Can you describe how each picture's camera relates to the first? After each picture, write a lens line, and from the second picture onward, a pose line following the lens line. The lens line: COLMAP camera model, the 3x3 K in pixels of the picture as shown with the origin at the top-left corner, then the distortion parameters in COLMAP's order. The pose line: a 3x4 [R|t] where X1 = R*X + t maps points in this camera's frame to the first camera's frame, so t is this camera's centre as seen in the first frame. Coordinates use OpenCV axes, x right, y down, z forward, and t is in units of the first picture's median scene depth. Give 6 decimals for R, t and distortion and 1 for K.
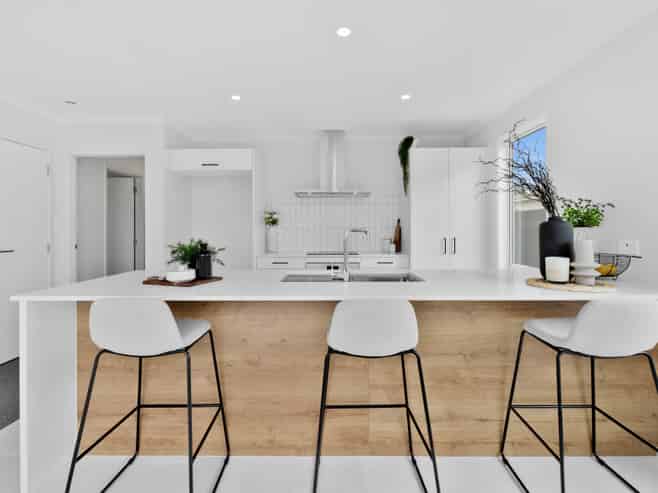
lens RADIAL K [[341.8, 0, 330.3], [0, 341.8, 198.1], [0, 0, 1]] dist [0.004327, -0.014615]
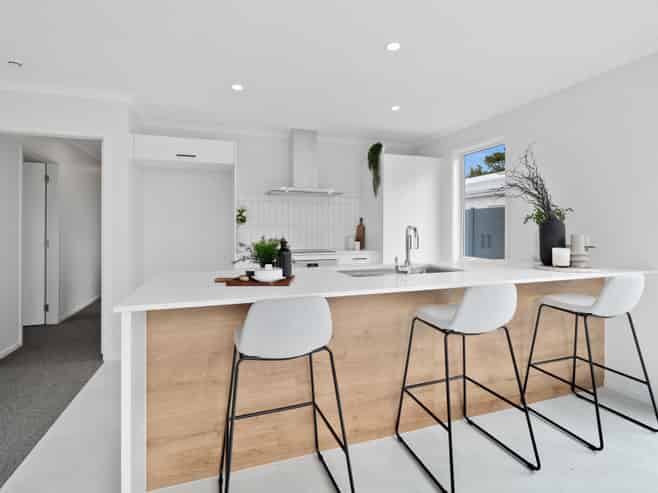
lens RADIAL K [[349.7, 0, 328.3], [0, 349.7, 188.9], [0, 0, 1]] dist [0.025931, -0.046210]
pose [[0.939949, 0.038089, 0.339183, -0.278157], [-0.031273, 0.999185, -0.025540, 0.001556], [-0.339880, 0.013399, 0.940373, 0.003638]]
